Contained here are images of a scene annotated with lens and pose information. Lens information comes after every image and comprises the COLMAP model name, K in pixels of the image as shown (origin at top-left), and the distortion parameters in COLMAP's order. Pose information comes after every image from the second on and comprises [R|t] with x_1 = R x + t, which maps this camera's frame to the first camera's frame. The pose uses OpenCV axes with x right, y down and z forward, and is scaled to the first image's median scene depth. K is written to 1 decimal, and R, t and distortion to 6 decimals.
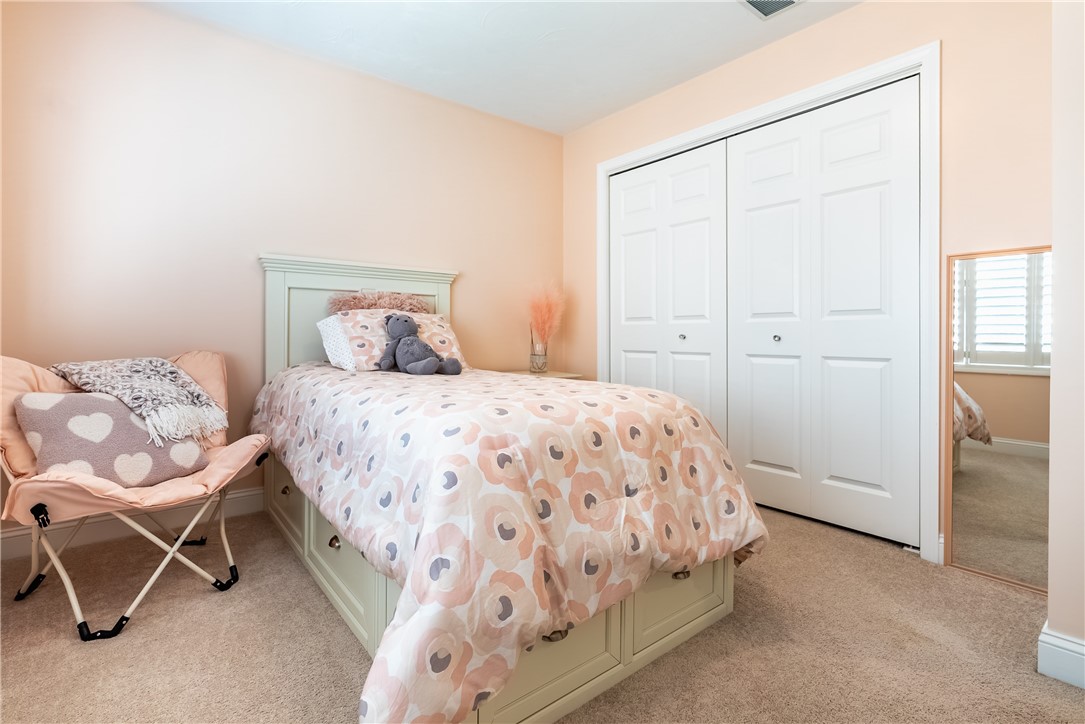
lens RADIAL K [[514.1, 0, 552.3], [0, 514.1, 337.2], [0, 0, 1]] dist [-0.003025, 0.000878]
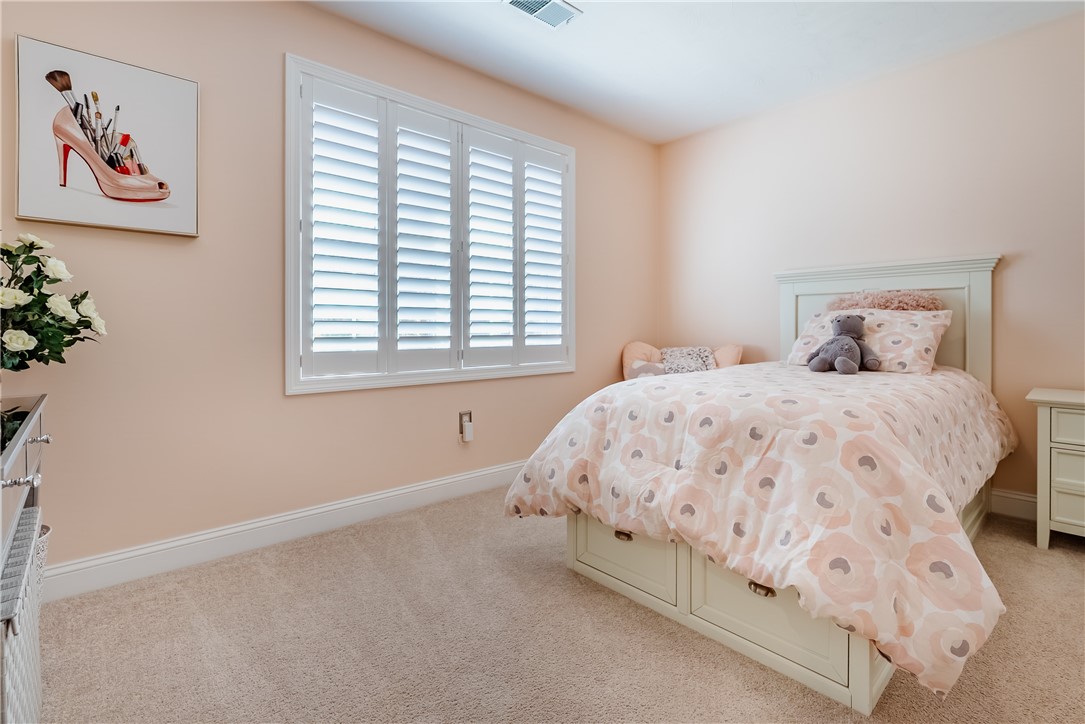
lens RADIAL K [[514.1, 0, 554.6], [0, 514.1, 332.7], [0, 0, 1]] dist [-0.003025, 0.000878]
pose [[0.052059, 0.002707, -0.998640, 1.244735], [-0.006720, 0.999975, 0.002361, -0.009137], [0.998621, 0.006587, 0.052075, 0.608829]]
